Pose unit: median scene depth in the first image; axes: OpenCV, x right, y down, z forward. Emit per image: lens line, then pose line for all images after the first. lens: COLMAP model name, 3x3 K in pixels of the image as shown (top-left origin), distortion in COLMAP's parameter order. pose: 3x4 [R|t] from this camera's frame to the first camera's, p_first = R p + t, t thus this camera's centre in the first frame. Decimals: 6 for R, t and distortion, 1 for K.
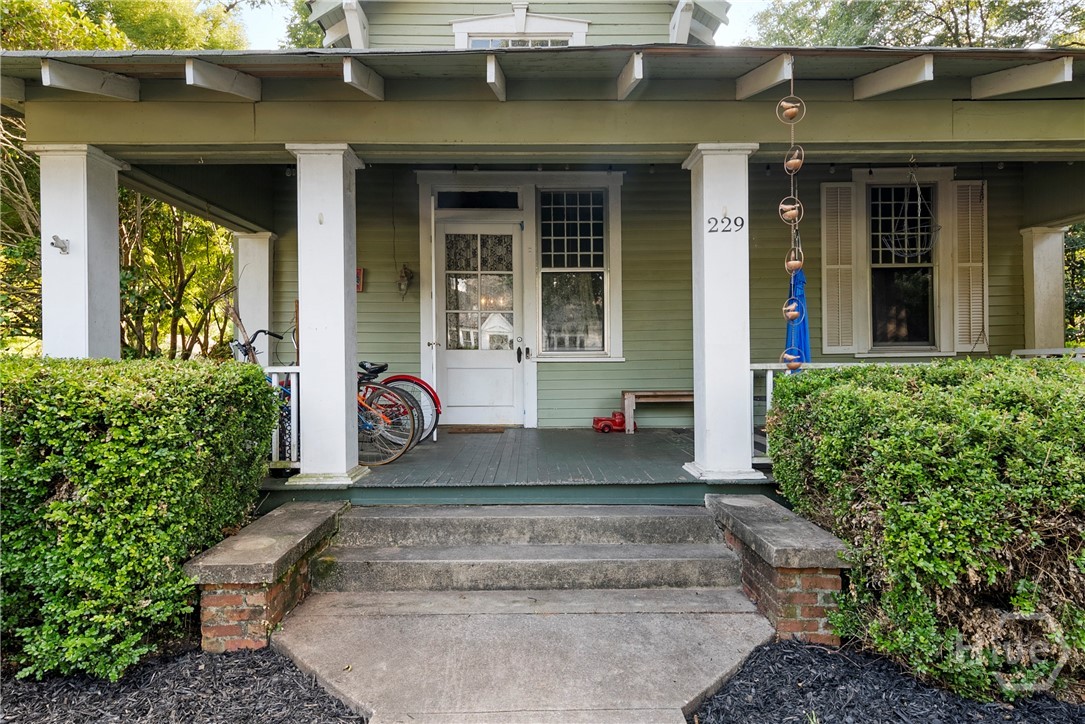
lens RADIAL K [[582.7, 0, 542.5], [0, 582.7, 362.0], [0, 0, 1]] dist [0.014391, 0.001182]
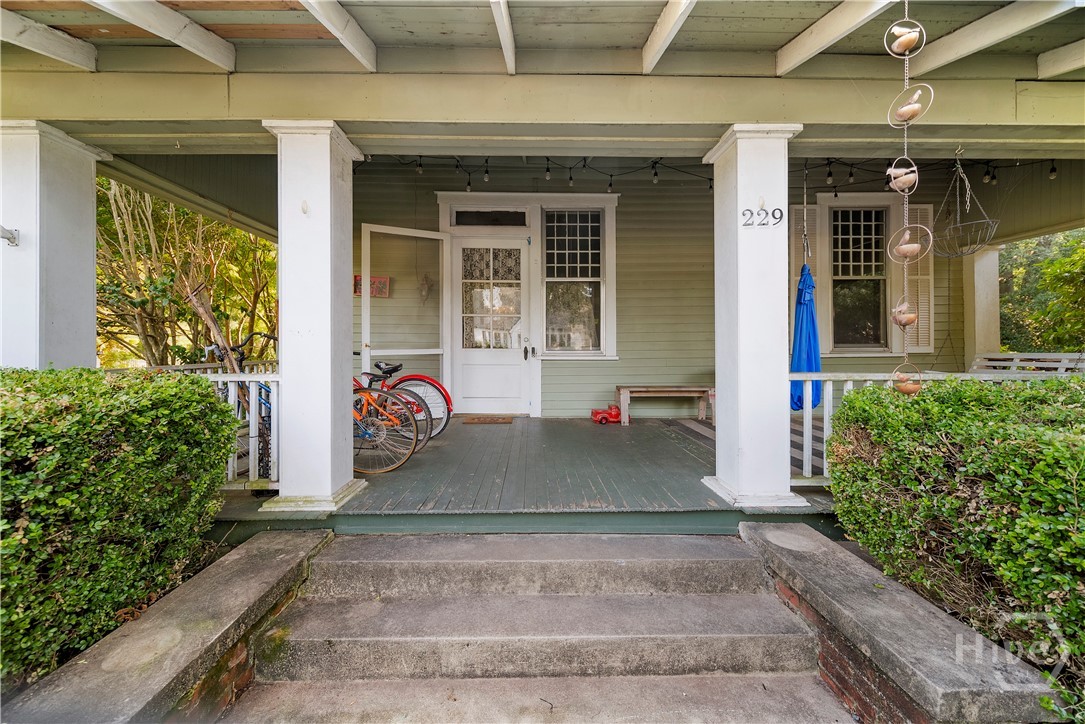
lens RADIAL K [[390.1, 0, 538.3], [0, 390.1, 349.7], [0, 0, 1]] dist [0.005168, -0.000335]
pose [[0.999979, 0.005806, -0.002984, -0.022797], [-0.005818, 0.999975, -0.003988, -0.028484], [0.002961, 0.004006, 0.999988, 0.396532]]
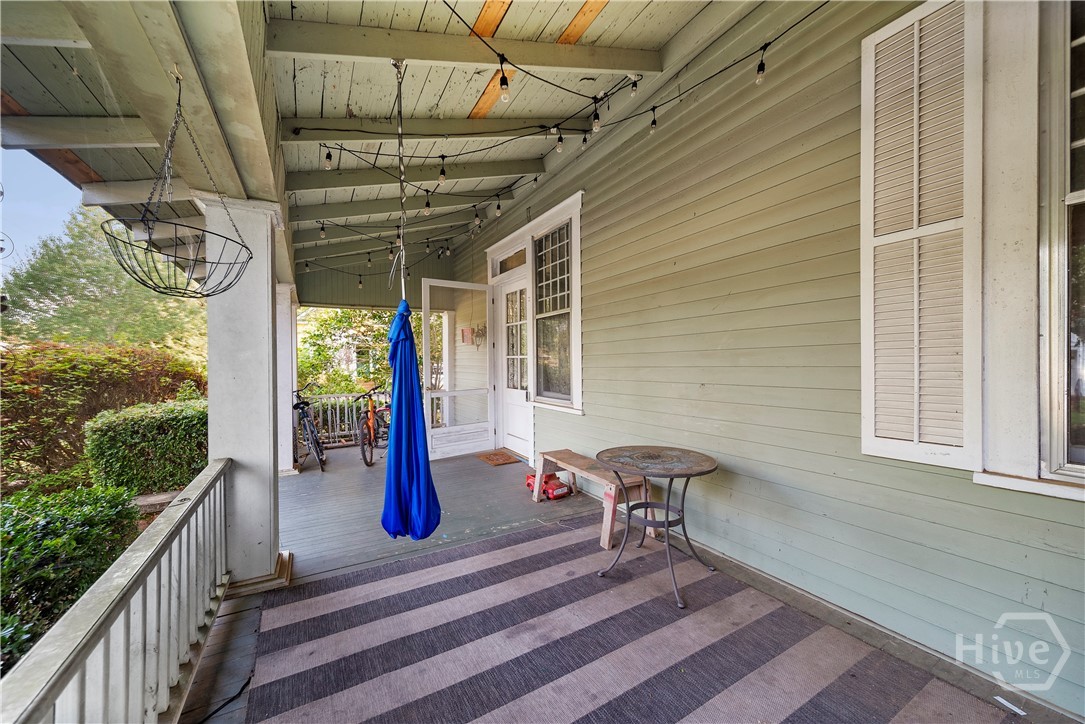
lens RADIAL K [[402.5, 0, 543.0], [0, 402.5, 368.7], [0, 0, 1]] dist [0.005951, -0.000182]
pose [[0.495155, 0.015045, -0.868674, 1.049375], [-0.004194, 0.999880, 0.014927, -0.131544], [0.868794, -0.003748, 0.495159, 1.115995]]
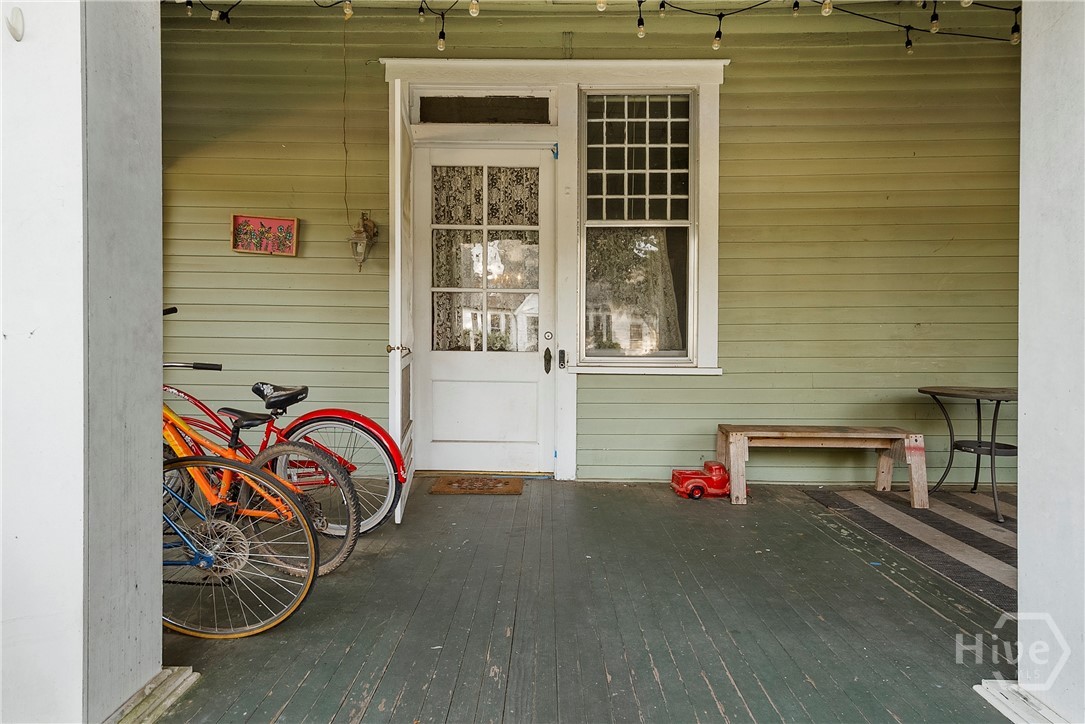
lens RADIAL K [[599.6, 0, 537.9], [0, 599.6, 344.5], [0, 0, 1]] dist [0.015942, 0.000124]
pose [[0.999238, 0.012613, -0.036925, -0.046815], [-0.012500, 0.999916, 0.003295, -0.054256], [0.036963, -0.002830, 0.999313, 0.618848]]
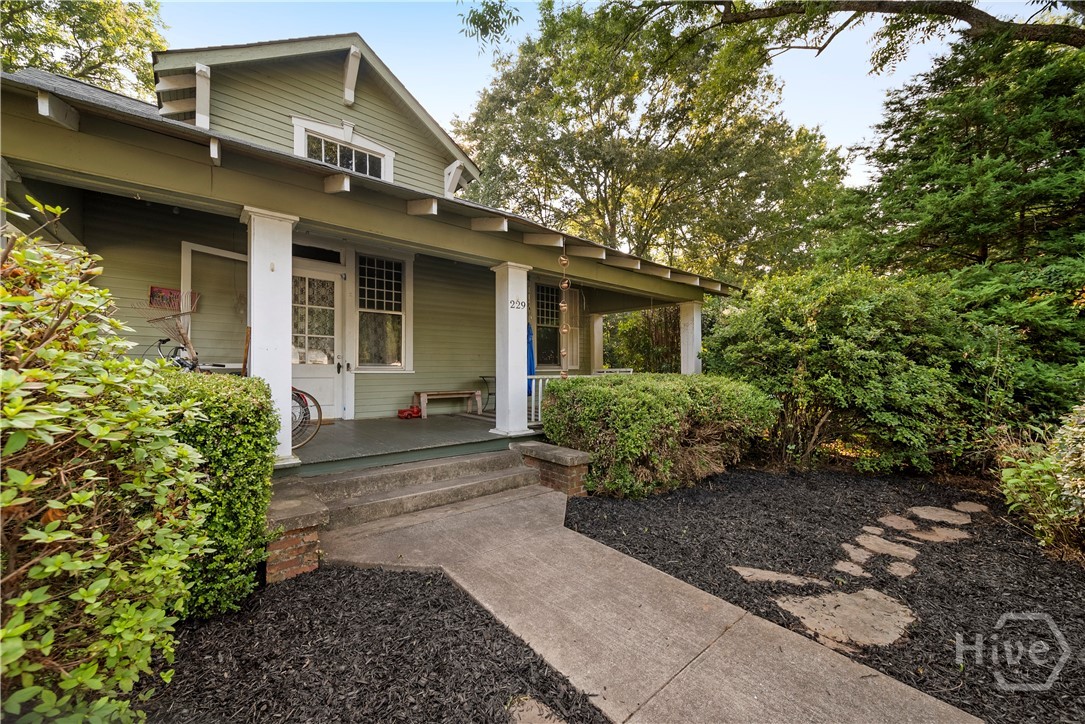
lens RADIAL K [[402.5, 0, 543.0], [0, 402.5, 368.7], [0, 0, 1]] dist [0.005951, -0.000182]
pose [[0.777999, 0.011486, 0.628160, -0.458136], [-0.006579, 0.999927, -0.010136, -0.007417], [-0.628231, 0.003753, 0.778018, -0.103609]]
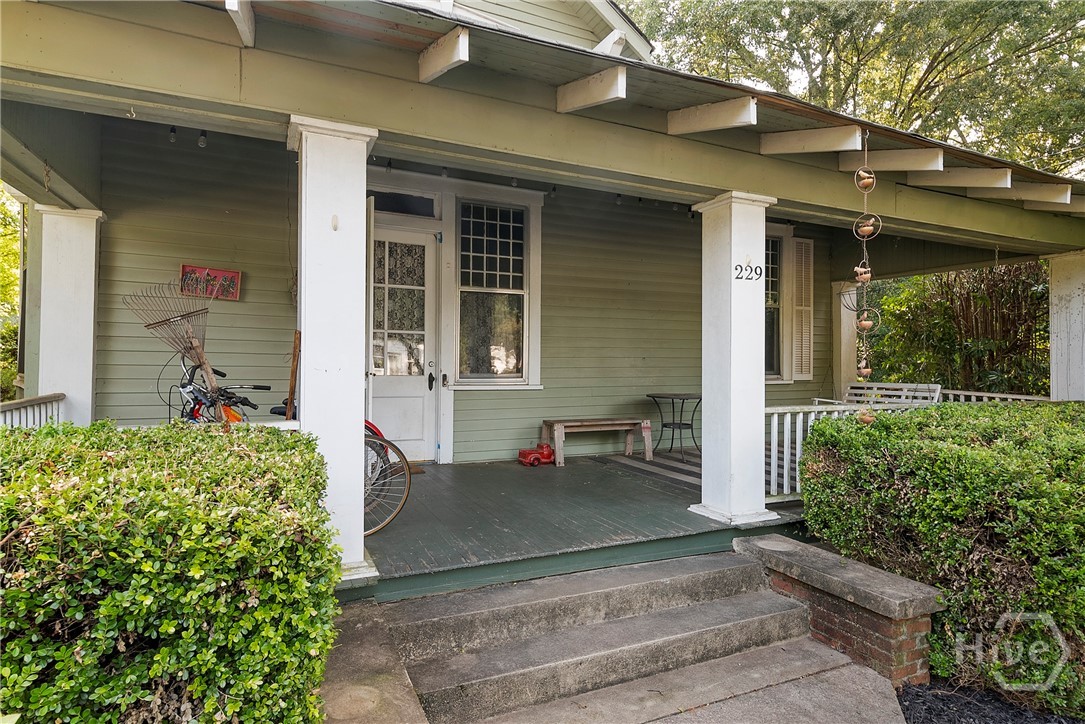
lens RADIAL K [[582.7, 0, 542.5], [0, 582.7, 362.0], [0, 0, 1]] dist [0.014391, 0.001182]
pose [[0.914426, 0.016620, 0.404411, -0.420165], [-0.013947, 0.999857, -0.009553, -0.062022], [-0.404512, 0.003095, 0.914528, 0.204259]]
